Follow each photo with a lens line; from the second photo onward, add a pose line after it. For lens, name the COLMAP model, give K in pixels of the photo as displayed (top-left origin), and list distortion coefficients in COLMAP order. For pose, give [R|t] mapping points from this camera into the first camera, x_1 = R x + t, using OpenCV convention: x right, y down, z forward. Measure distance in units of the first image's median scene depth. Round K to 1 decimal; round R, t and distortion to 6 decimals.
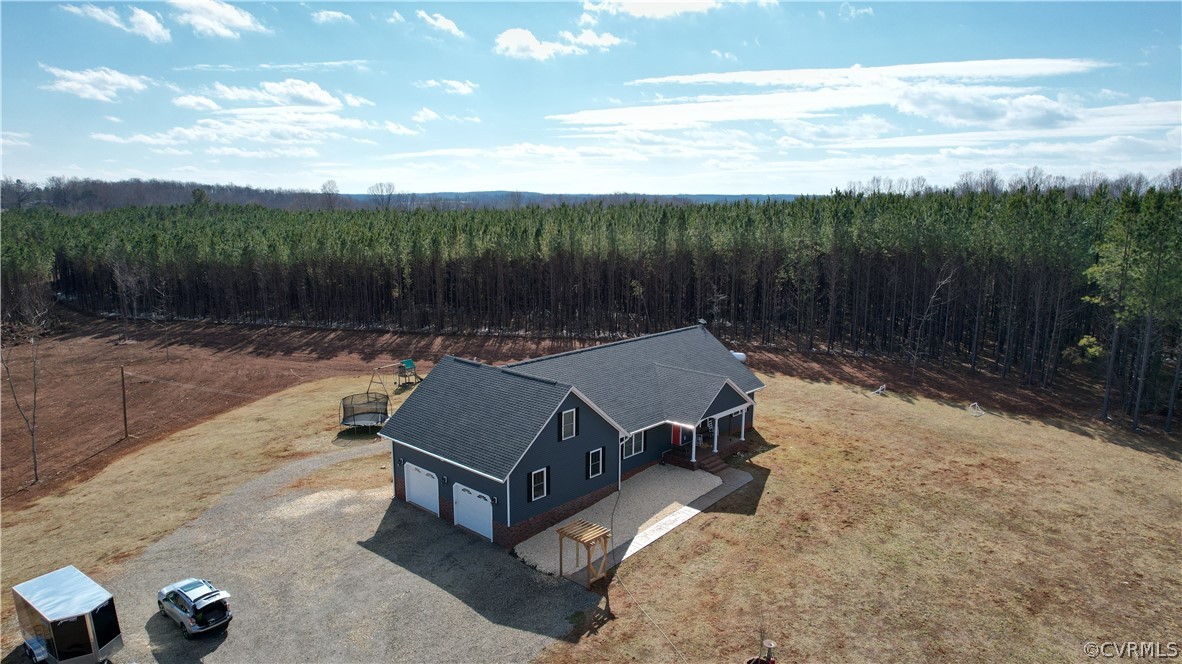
lens RADIAL K [[756.8, 0, 587.8], [0, 756.8, 330.5], [0, 0, 1]] dist [-0.091820, 0.087239]
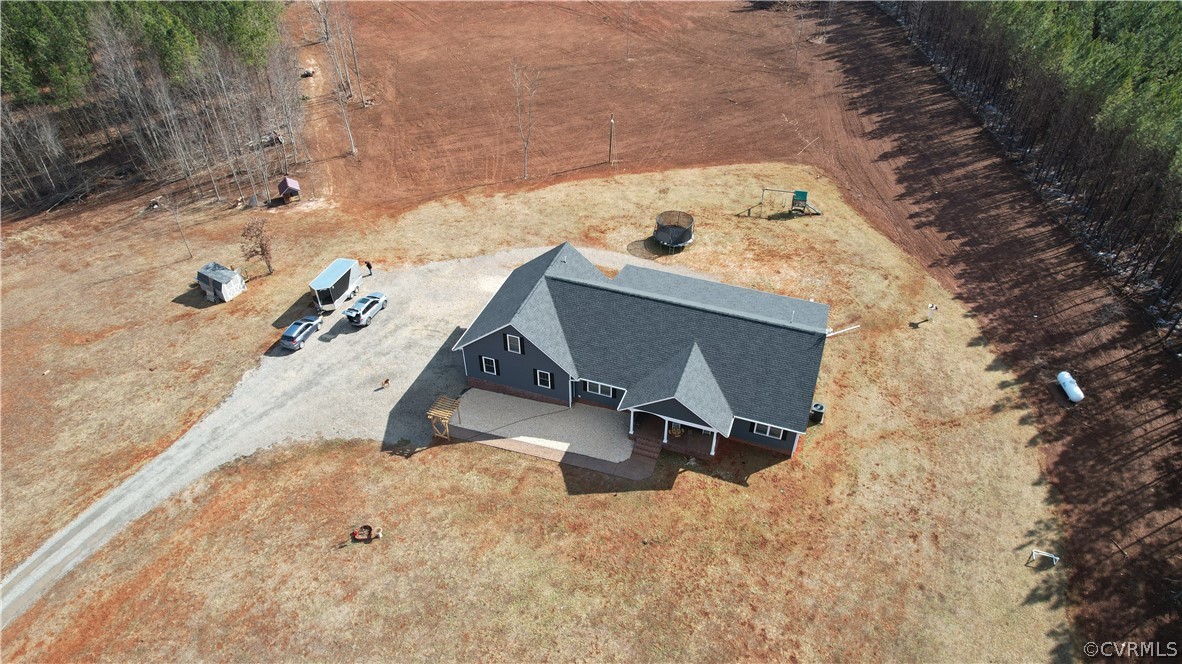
lens RADIAL K [[745.5, 0, 591.0], [0, 745.5, 332.0], [0, 0, 1]] dist [-0.043662, 0.000828]
pose [[0.383212, 0.581216, -0.717870, 0.810339], [-0.154474, 0.806583, 0.570580, -0.562883], [0.910651, -0.107761, 0.398875, 0.499820]]
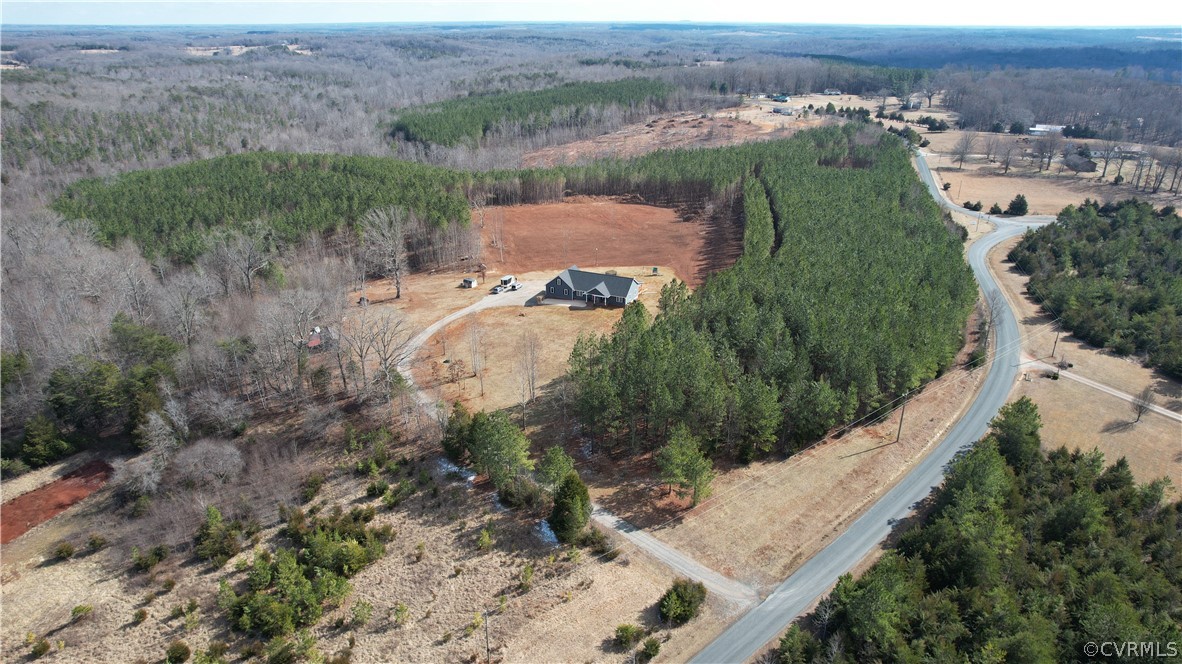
lens RADIAL K [[756.8, 0, 587.8], [0, 756.8, 330.5], [0, 0, 1]] dist [-0.091820, 0.087239]
pose [[0.314915, 0.356213, -0.879739, 4.161641], [-0.163901, 0.933385, 0.319264, -1.110737], [0.934861, 0.043649, 0.352321, -0.599275]]
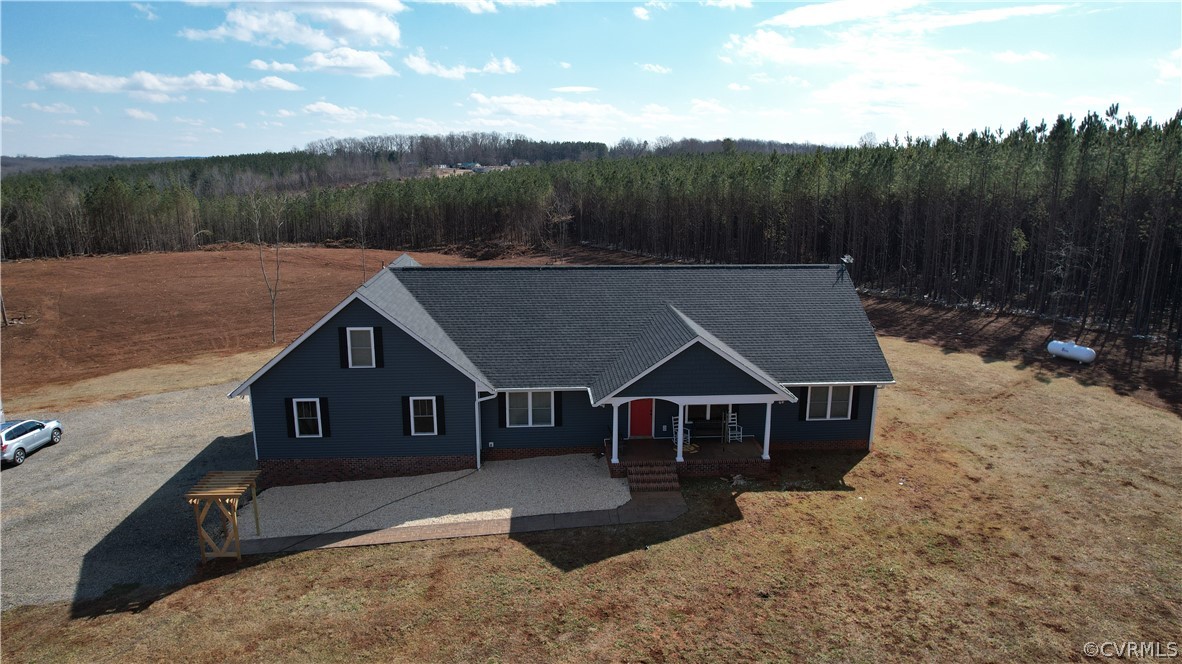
lens RADIAL K [[756.8, 0, 587.8], [0, 756.8, 330.5], [0, 0, 1]] dist [-0.091820, 0.087239]
pose [[0.724957, 0.147787, -0.672752, 0.500612], [-0.116731, 0.988944, 0.091458, 0.016058], [0.678830, 0.012228, 0.734193, 0.525344]]
